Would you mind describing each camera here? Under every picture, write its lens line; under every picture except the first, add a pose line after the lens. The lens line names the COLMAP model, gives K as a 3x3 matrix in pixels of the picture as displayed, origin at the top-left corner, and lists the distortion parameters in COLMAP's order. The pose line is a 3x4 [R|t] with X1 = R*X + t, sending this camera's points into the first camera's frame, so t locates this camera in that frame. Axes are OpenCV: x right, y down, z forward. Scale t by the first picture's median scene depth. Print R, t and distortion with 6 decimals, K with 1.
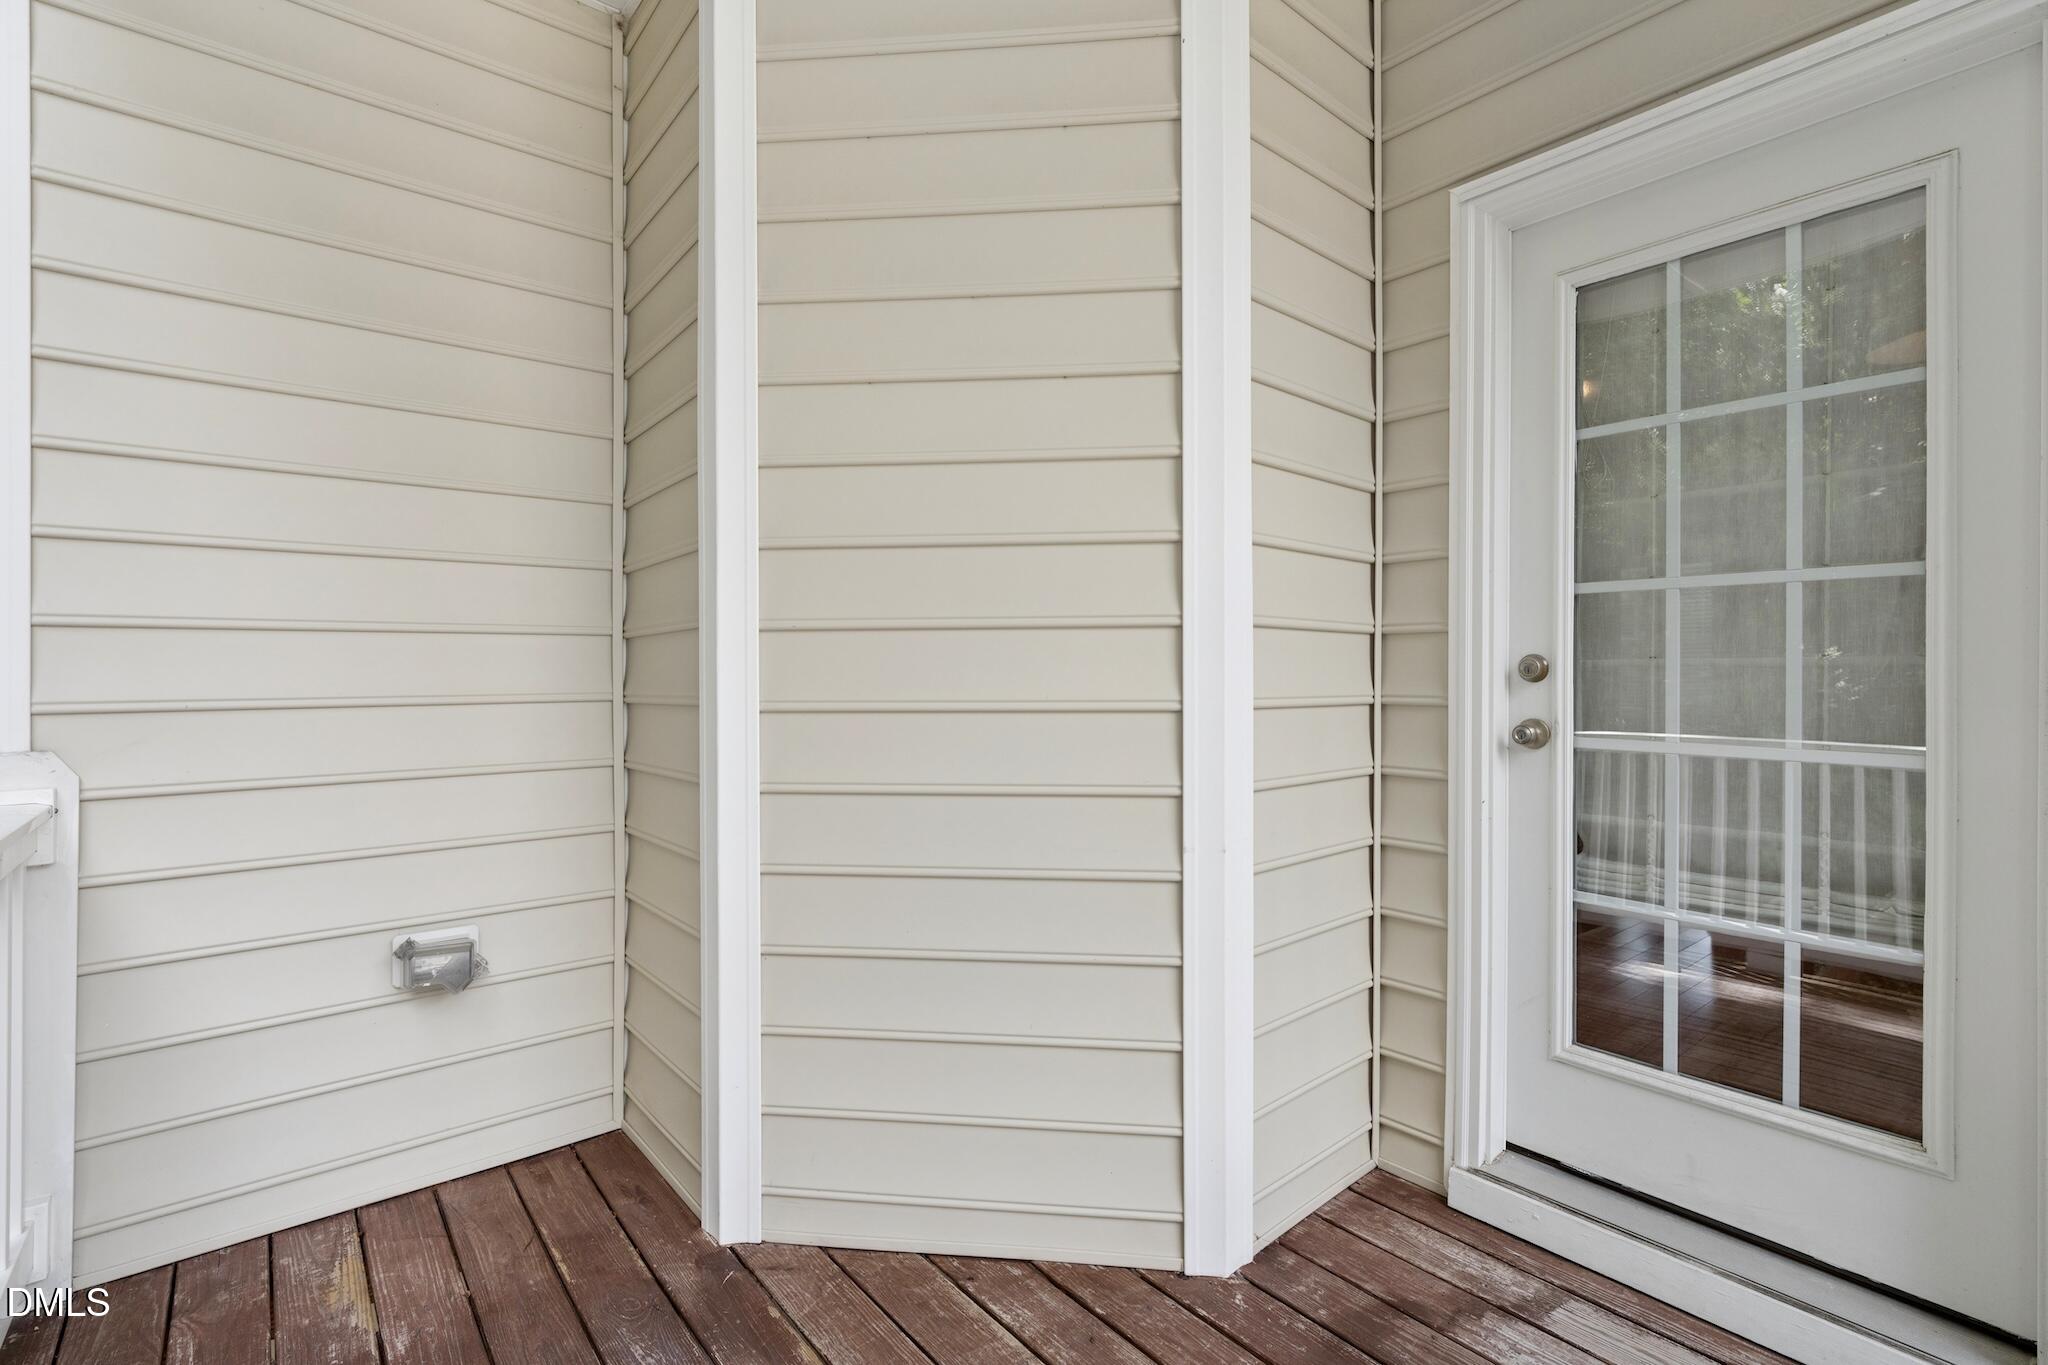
lens RADIAL K [[917.2, 0, 1024.0], [0, 917.2, 682.5], [0, 0, 1]] dist [-0.004921, -0.000525]
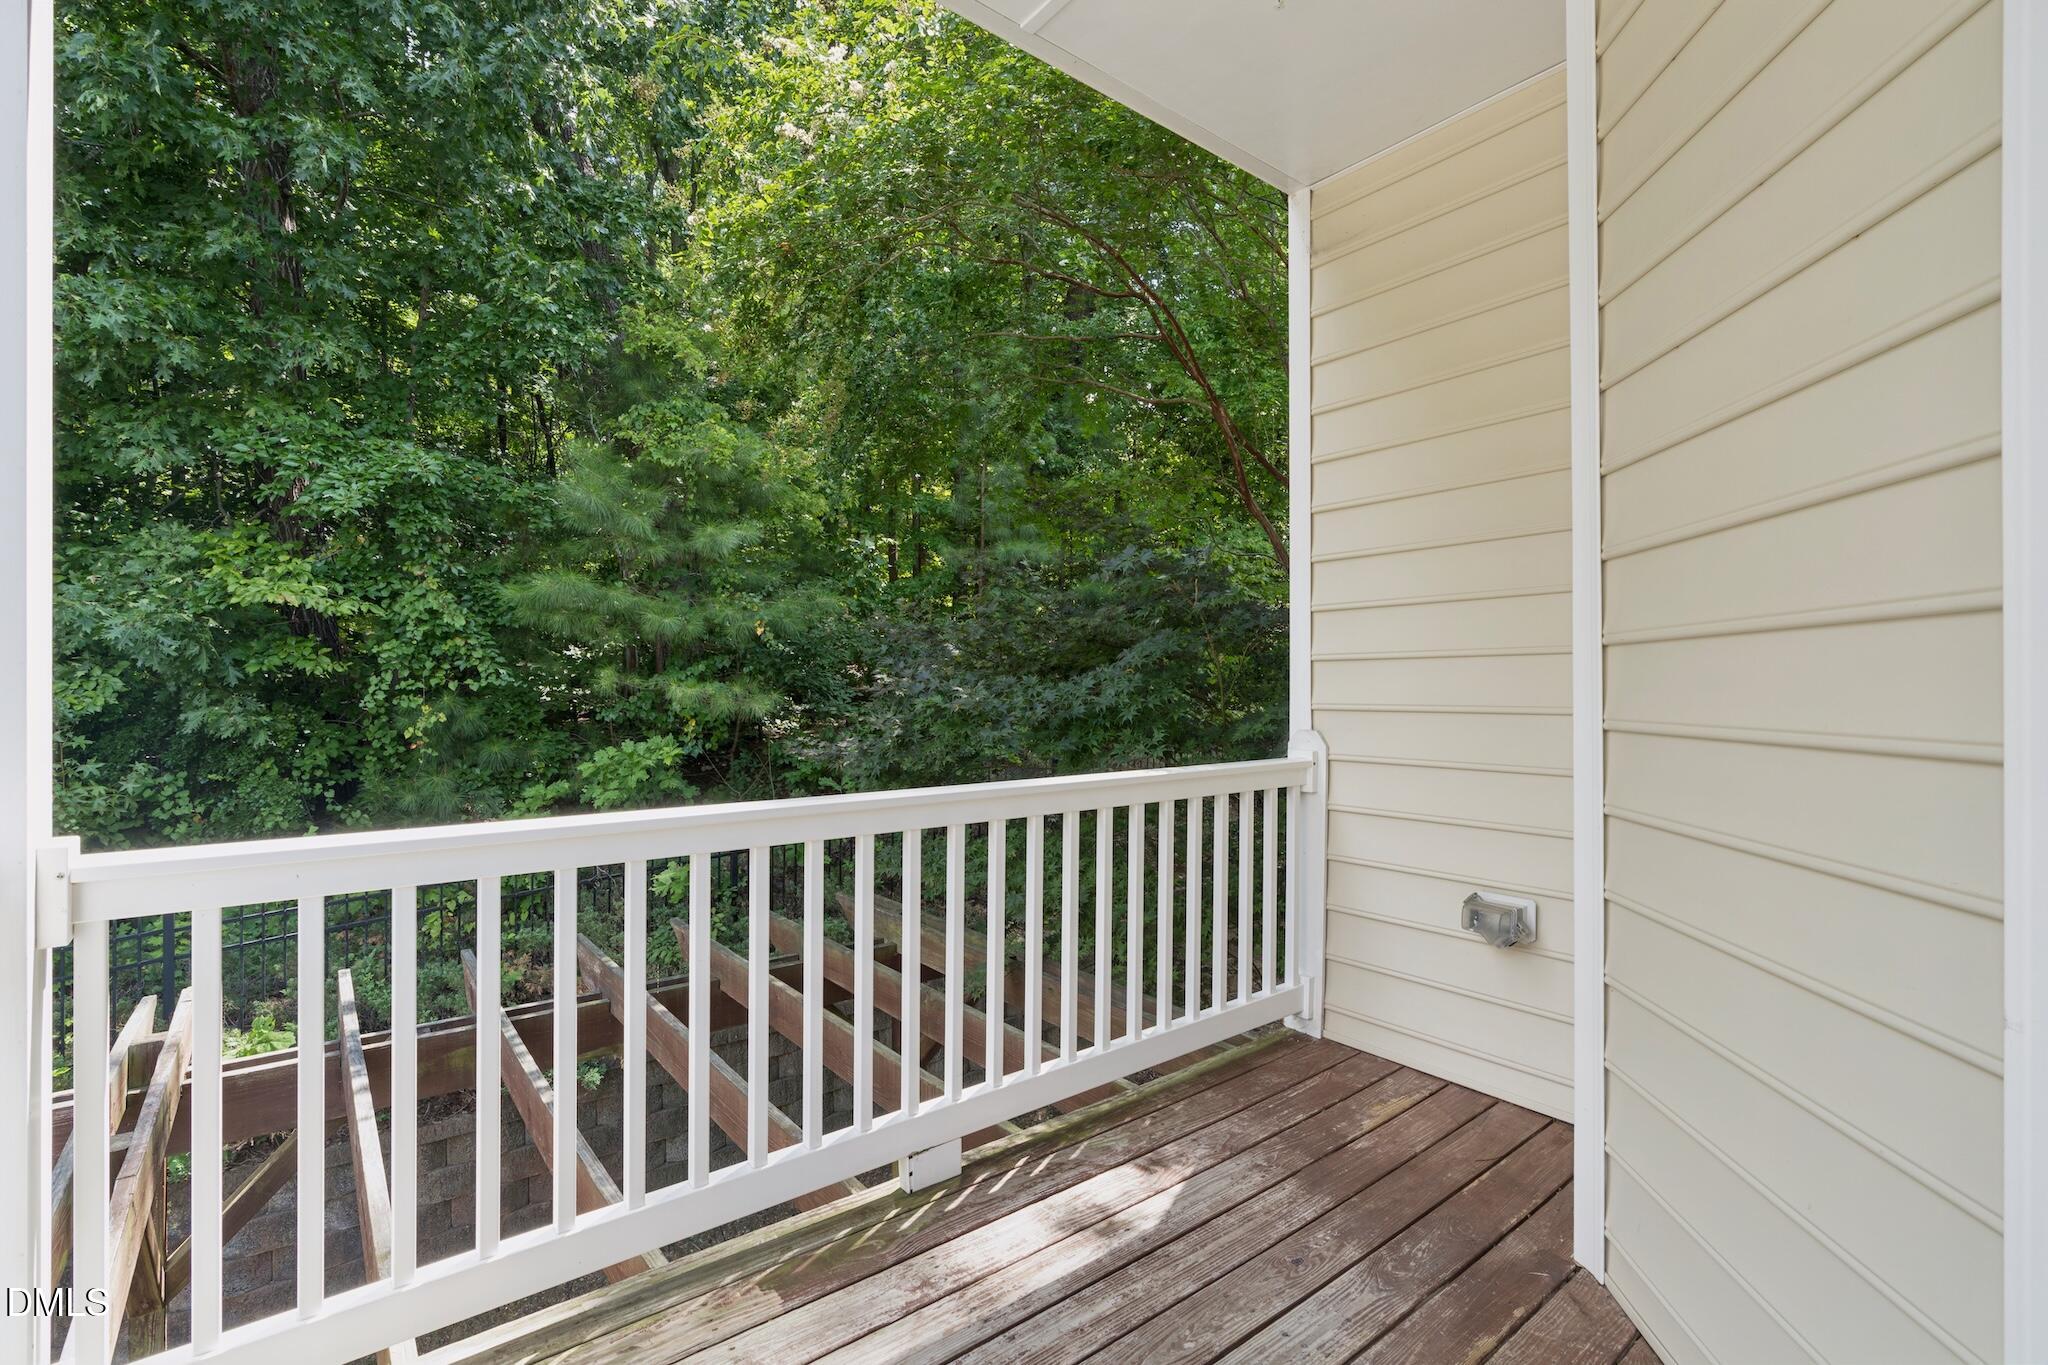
lens RADIAL K [[917.2, 0, 1024.0], [0, 917.2, 682.5], [0, 0, 1]] dist [-0.004921, -0.000525]
pose [[-0.025600, -0.002841, -0.999668, 0.696524], [-0.007405, 0.999969, -0.002652, -0.009726], [0.999645, 0.007334, -0.025621, 0.425394]]
